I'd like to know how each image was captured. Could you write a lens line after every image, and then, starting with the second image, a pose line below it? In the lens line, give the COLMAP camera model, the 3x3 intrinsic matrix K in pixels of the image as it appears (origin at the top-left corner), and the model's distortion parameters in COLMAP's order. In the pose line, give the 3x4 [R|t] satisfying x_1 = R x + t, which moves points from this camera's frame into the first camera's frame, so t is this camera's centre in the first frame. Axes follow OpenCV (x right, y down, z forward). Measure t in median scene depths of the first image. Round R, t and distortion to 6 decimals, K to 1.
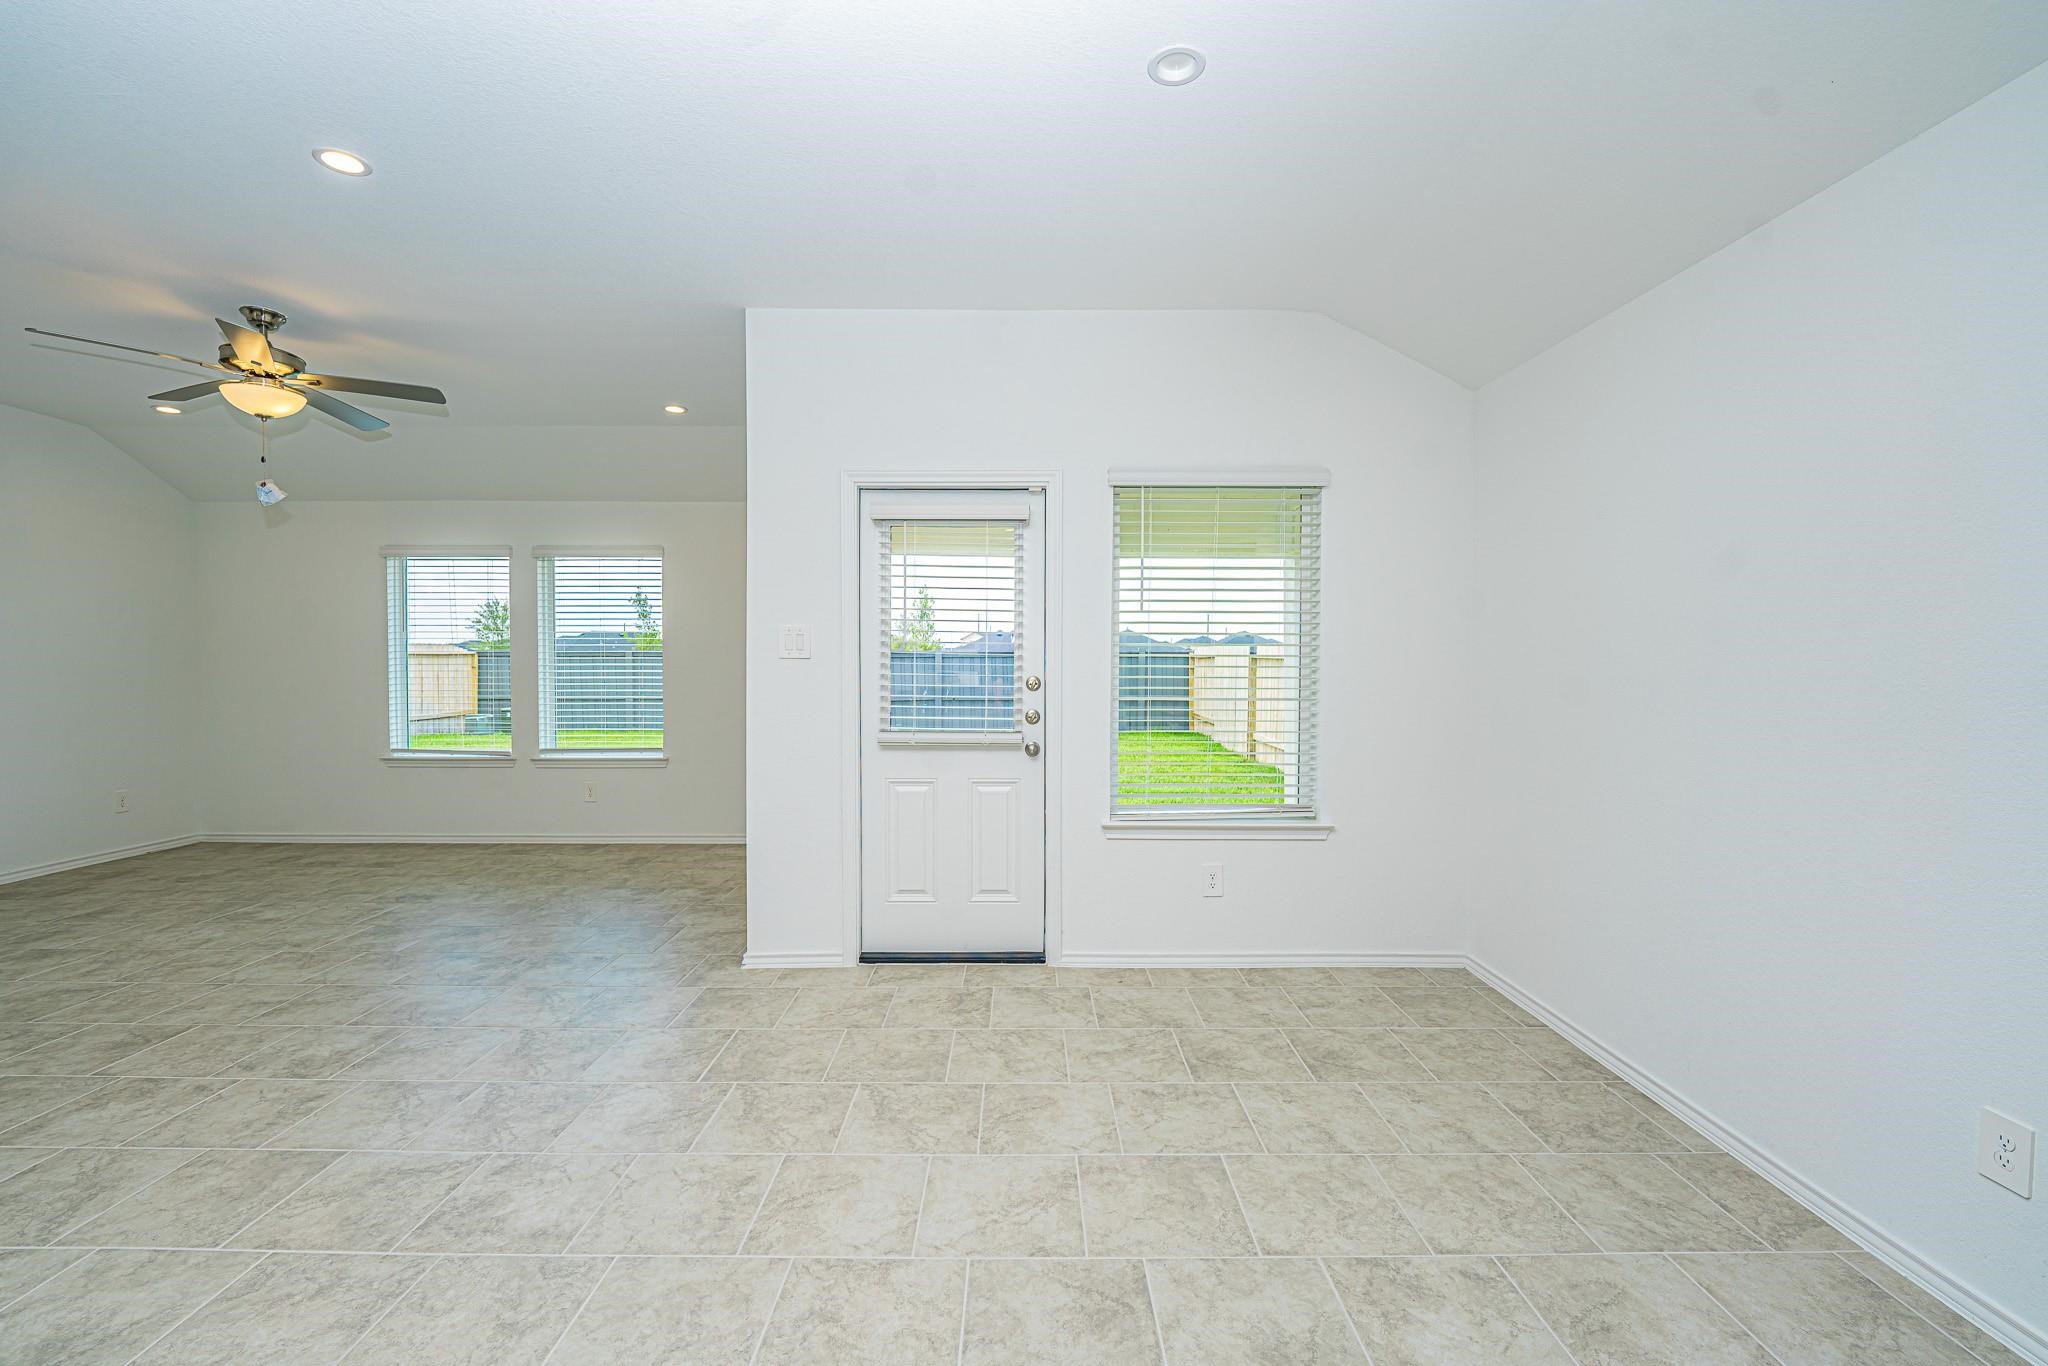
lens RADIAL K [[866.7, 0, 1013.1], [0, 866.7, 684.7], [0, 0, 1]] dist [-0.002581, -0.003009]
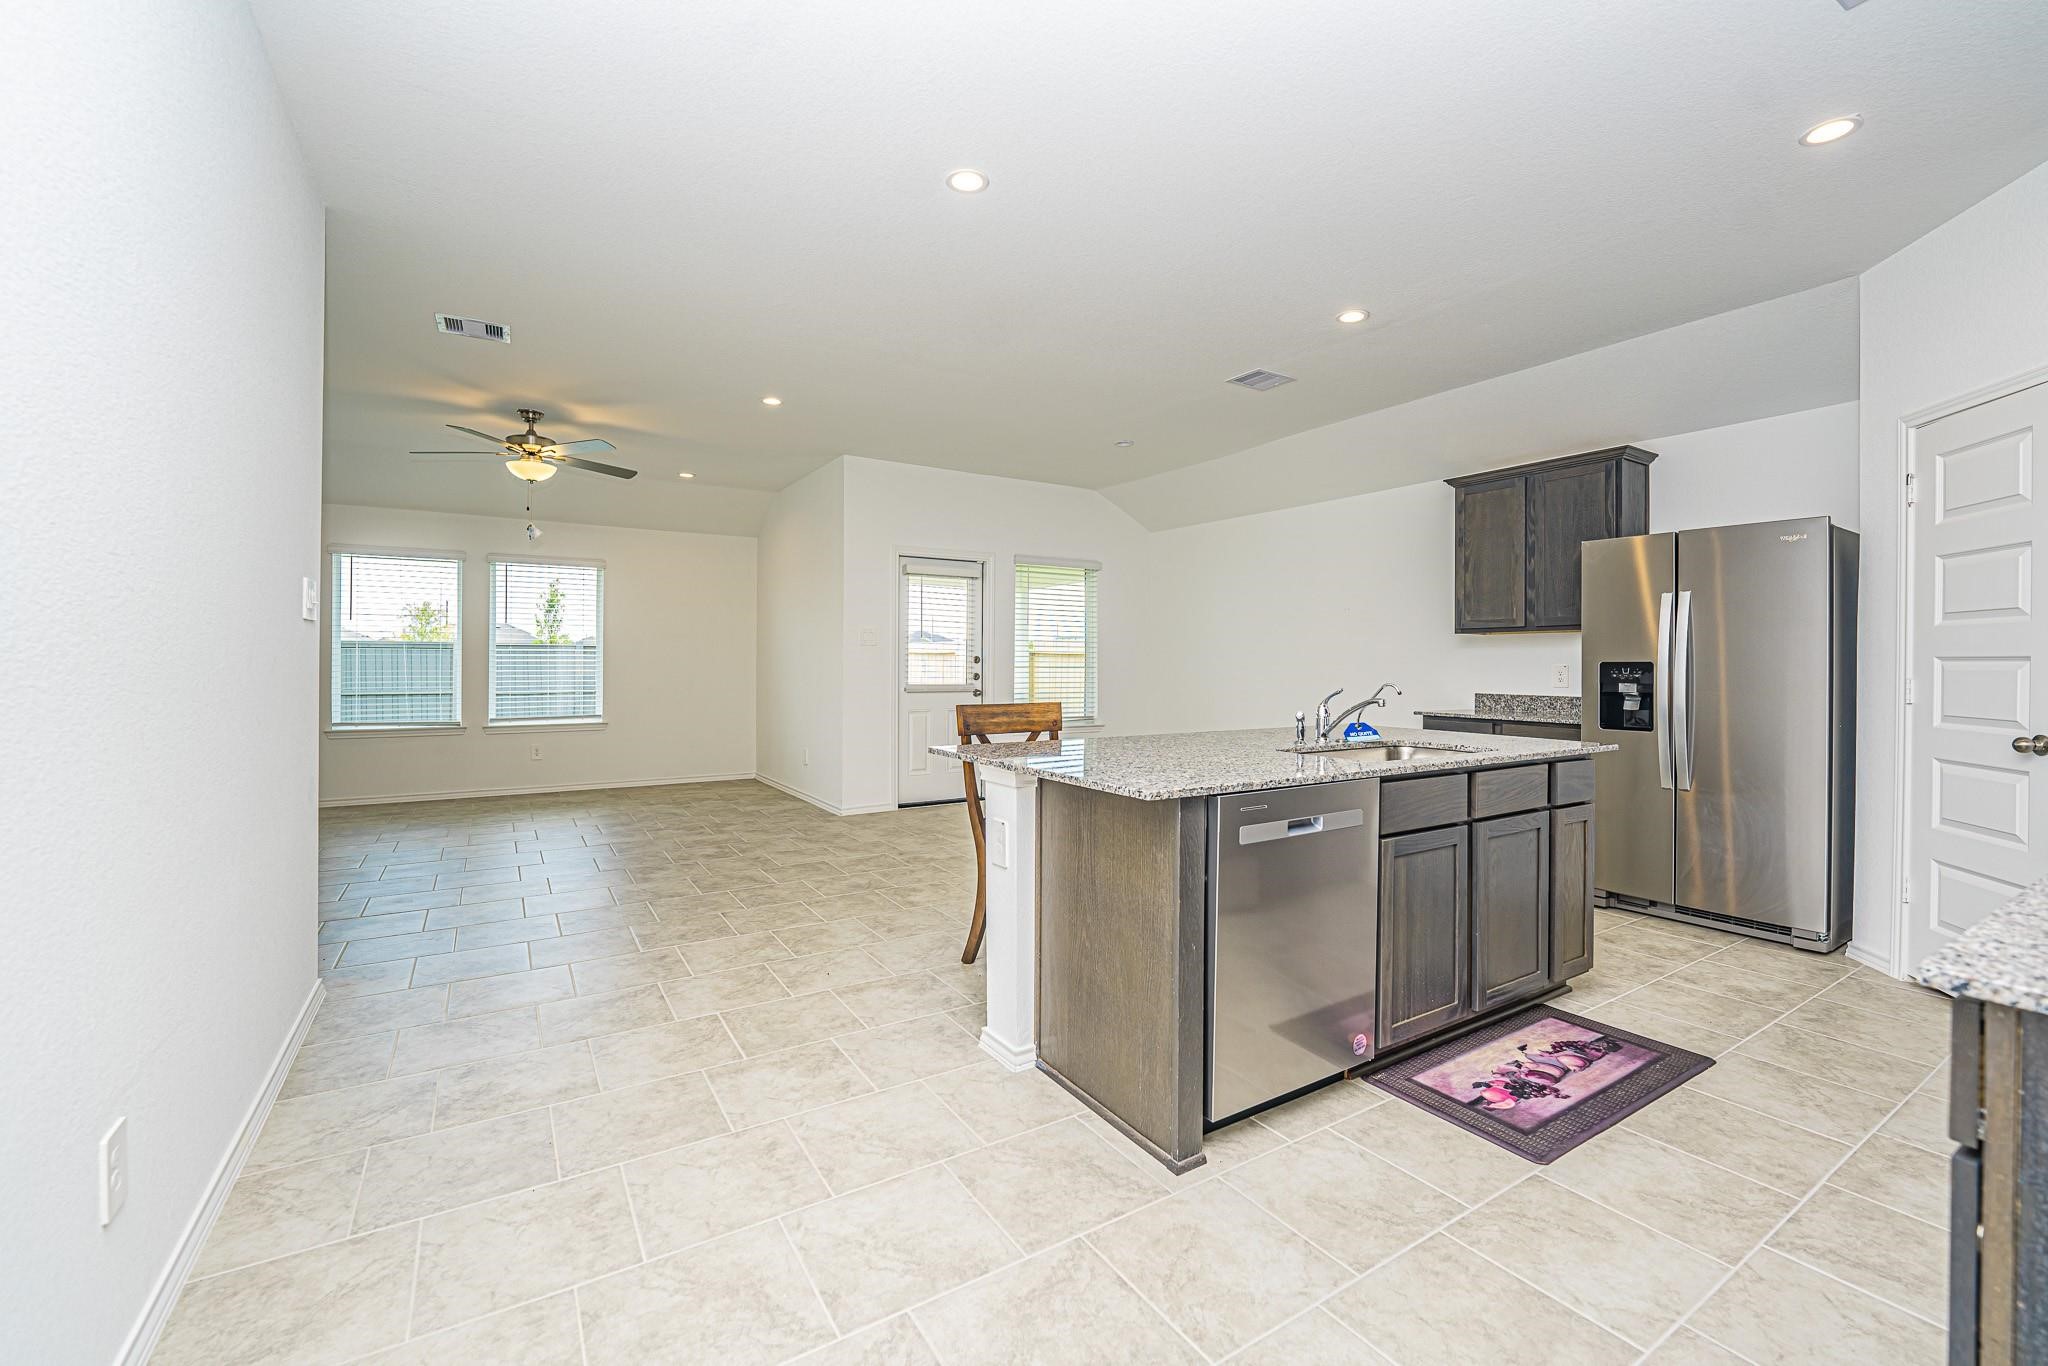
lens RADIAL K [[866.7, 0, 1027.5], [0, 866.7, 673.1], [0, 0, 1]] dist [-0.002581, -0.003009]
pose [[0.840579, -0.004325, 0.541672, -0.962946], [0.011640, 0.999881, -0.010080, 0.052463], [-0.541565, 0.014778, 0.840529, -0.744182]]
